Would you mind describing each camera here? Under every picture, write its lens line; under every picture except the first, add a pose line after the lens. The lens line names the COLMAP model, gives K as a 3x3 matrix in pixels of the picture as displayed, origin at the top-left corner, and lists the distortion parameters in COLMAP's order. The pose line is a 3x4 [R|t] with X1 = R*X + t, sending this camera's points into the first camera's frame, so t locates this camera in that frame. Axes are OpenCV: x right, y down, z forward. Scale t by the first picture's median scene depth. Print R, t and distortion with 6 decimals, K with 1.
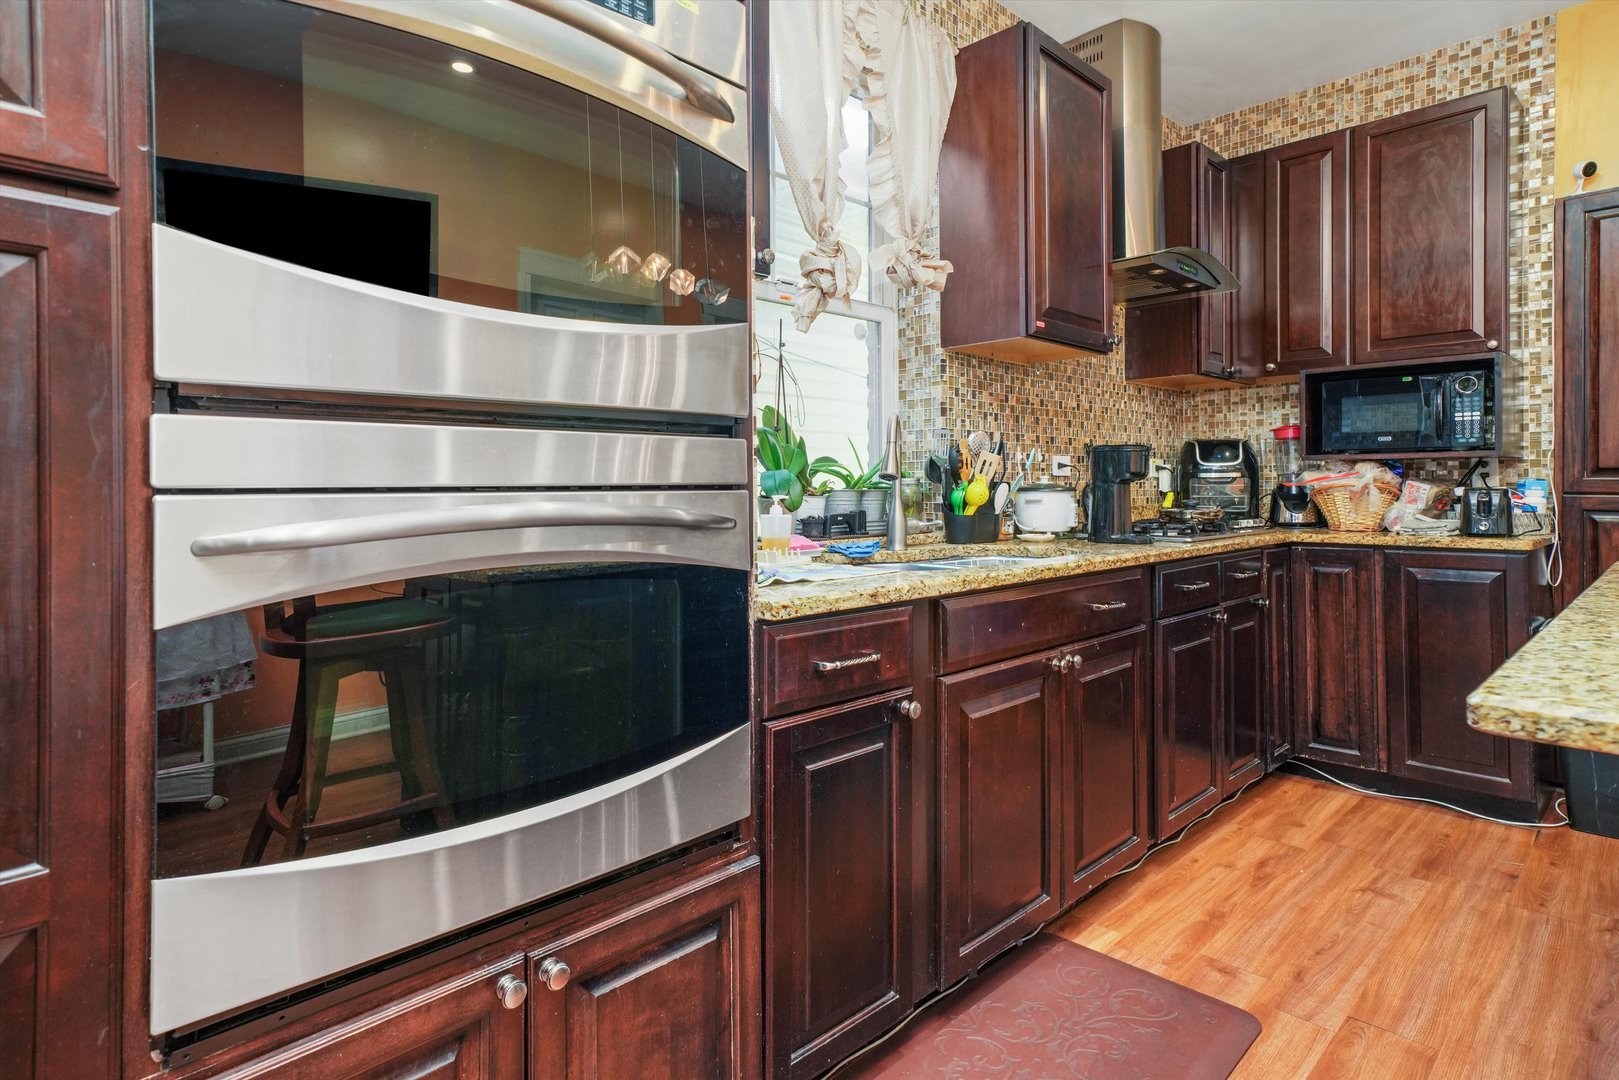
lens RADIAL K [[866.3, 0, 805.8], [0, 866.3, 491.4], [0, 0, 1]] dist [0.016534, 0.001857]
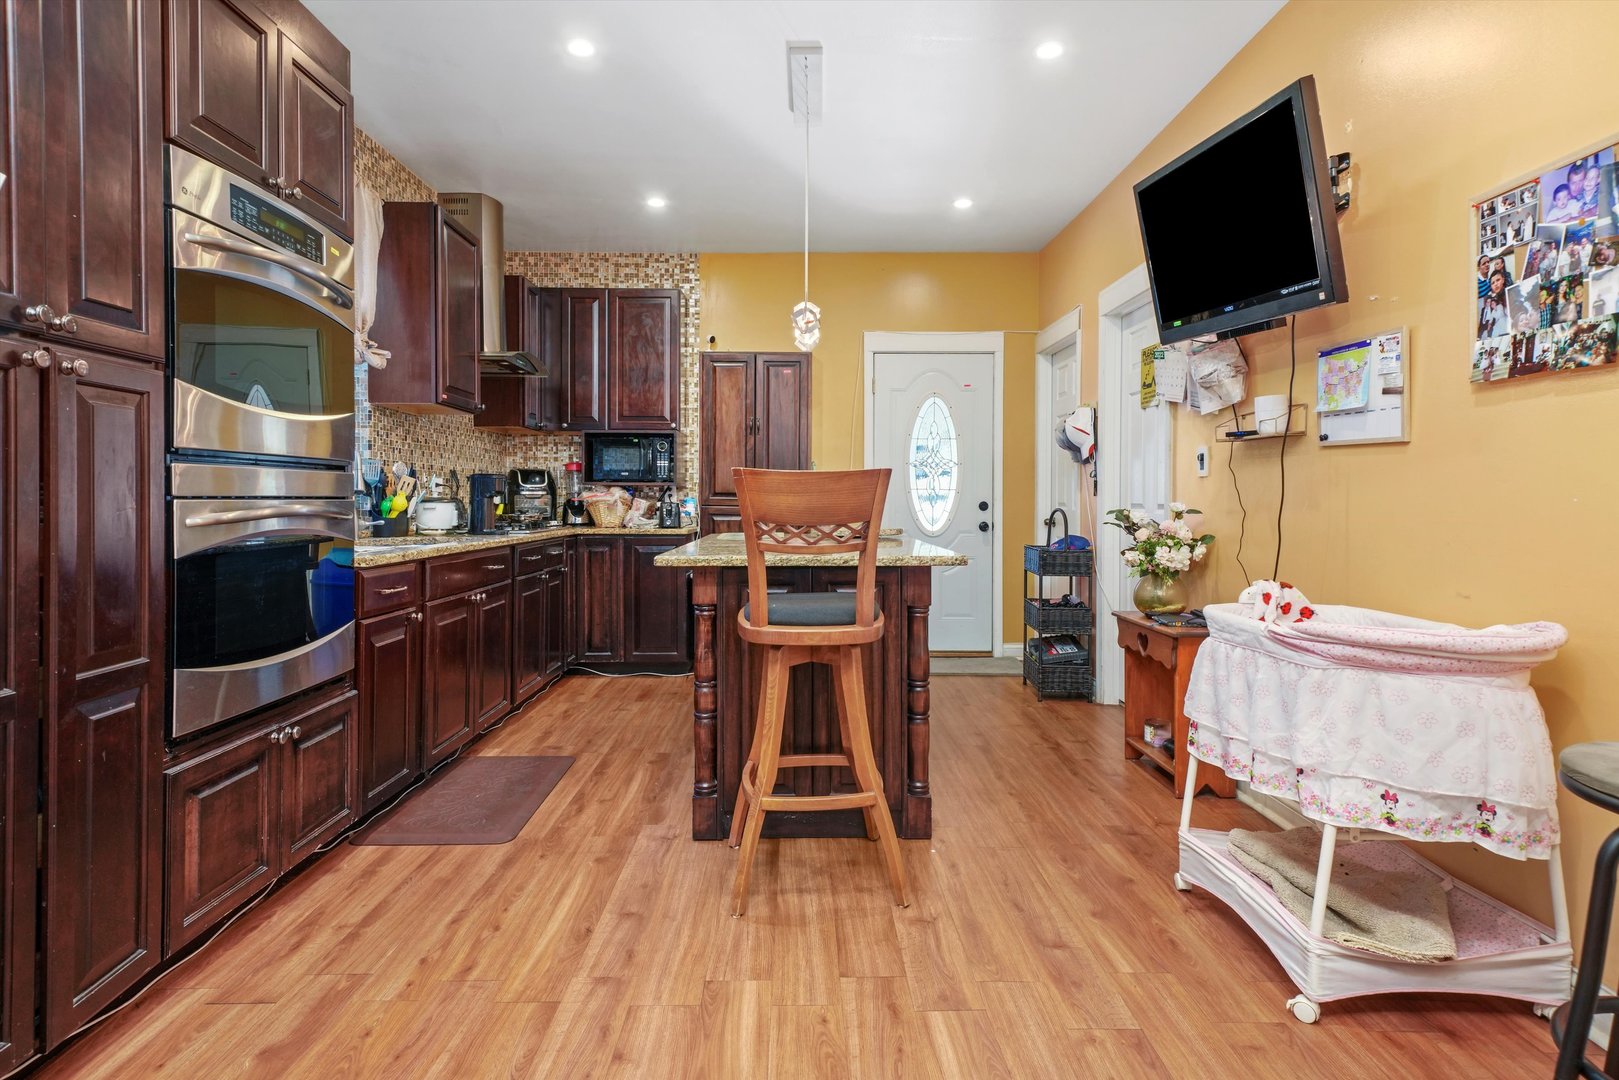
lens RADIAL K [[866.3, 0, 805.8], [0, 866.3, 491.4], [0, 0, 1]] dist [0.016534, 0.001857]
pose [[0.694571, 0.016548, 0.719234, -0.338721], [-0.005120, 0.999824, -0.018059, 0.004544], [-0.719406, 0.008861, 0.694533, -0.474124]]
